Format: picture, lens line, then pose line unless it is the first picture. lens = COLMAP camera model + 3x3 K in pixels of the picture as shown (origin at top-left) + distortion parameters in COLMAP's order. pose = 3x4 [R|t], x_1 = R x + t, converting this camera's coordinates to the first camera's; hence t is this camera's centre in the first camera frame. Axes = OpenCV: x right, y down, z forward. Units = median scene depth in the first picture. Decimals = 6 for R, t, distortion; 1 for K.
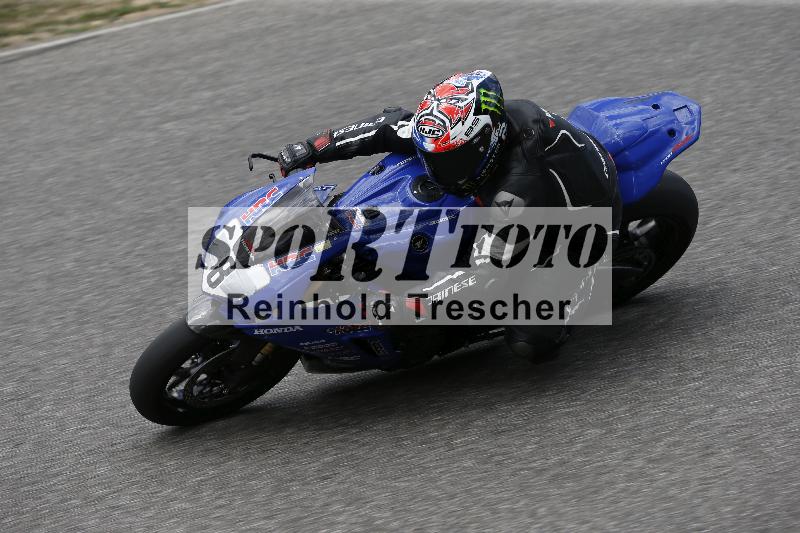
lens RADIAL K [[5021.8, 0, 400.0], [0, 5021.8, 266.5], [0, 0, 1]] dist [1.727396, 10.918002]
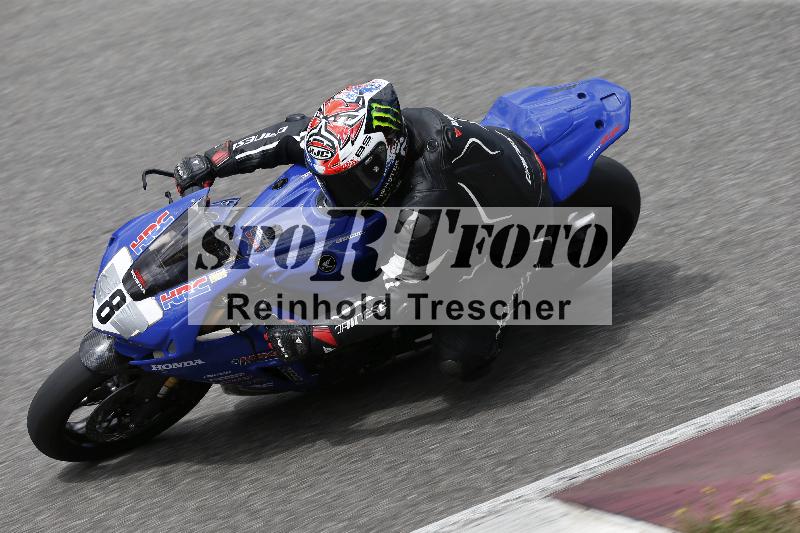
lens RADIAL K [[4270.4, 0, 400.0], [0, 4270.4, 266.5], [0, 0, 1]] dist [0.915654, -1.728456]
pose [[0.996653, -0.042433, -0.069875, 0.072250], [0.047238, 0.996525, 0.068606, -0.057236], [0.066721, -0.071677, 0.995194, 0.212722]]
